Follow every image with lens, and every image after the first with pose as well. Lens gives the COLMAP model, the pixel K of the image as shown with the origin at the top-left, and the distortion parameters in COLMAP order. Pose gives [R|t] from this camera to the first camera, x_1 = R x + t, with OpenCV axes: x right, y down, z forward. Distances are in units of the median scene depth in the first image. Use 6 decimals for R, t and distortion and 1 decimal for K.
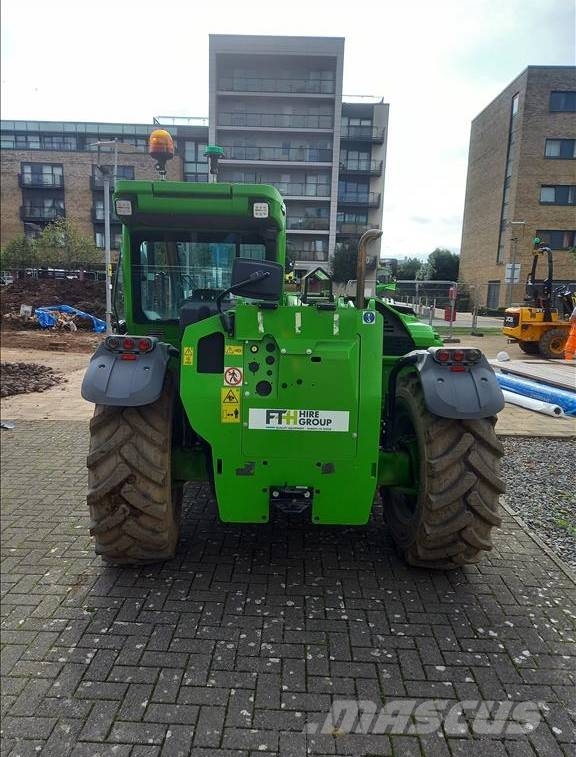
lens RADIAL K [[549.8, 0, 286.4], [0, 549.8, 382.3], [0, 0, 1]] dist [0.020973, -0.003969]
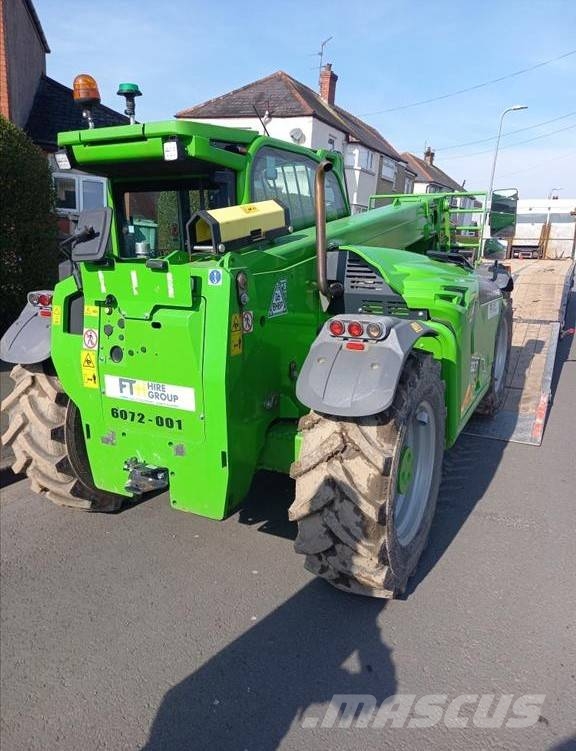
lens RADIAL K [[547.4, 0, 287.2], [0, 547.4, 373.5], [0, 0, 1]] dist [0.015831, 0.005699]
pose [[0.889827, 0.087220, -0.447885, 0.620335], [-0.047078, 0.993872, 0.100012, -0.061323], [0.453863, -0.067908, 0.888480, 0.317677]]
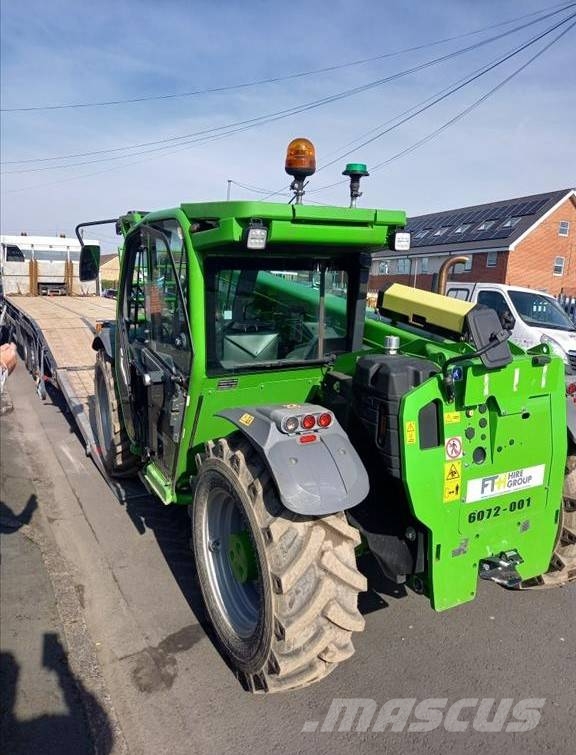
lens RADIAL K [[548.4, 0, 299.2], [0, 548.4, 372.7], [0, 0, 1]] dist [0.020973, -0.003969]
pose [[0.887089, -0.101155, 0.450379, -0.679782], [0.081173, 0.994674, 0.063520, -0.200114], [-0.454405, -0.019789, 0.890575, 0.347976]]
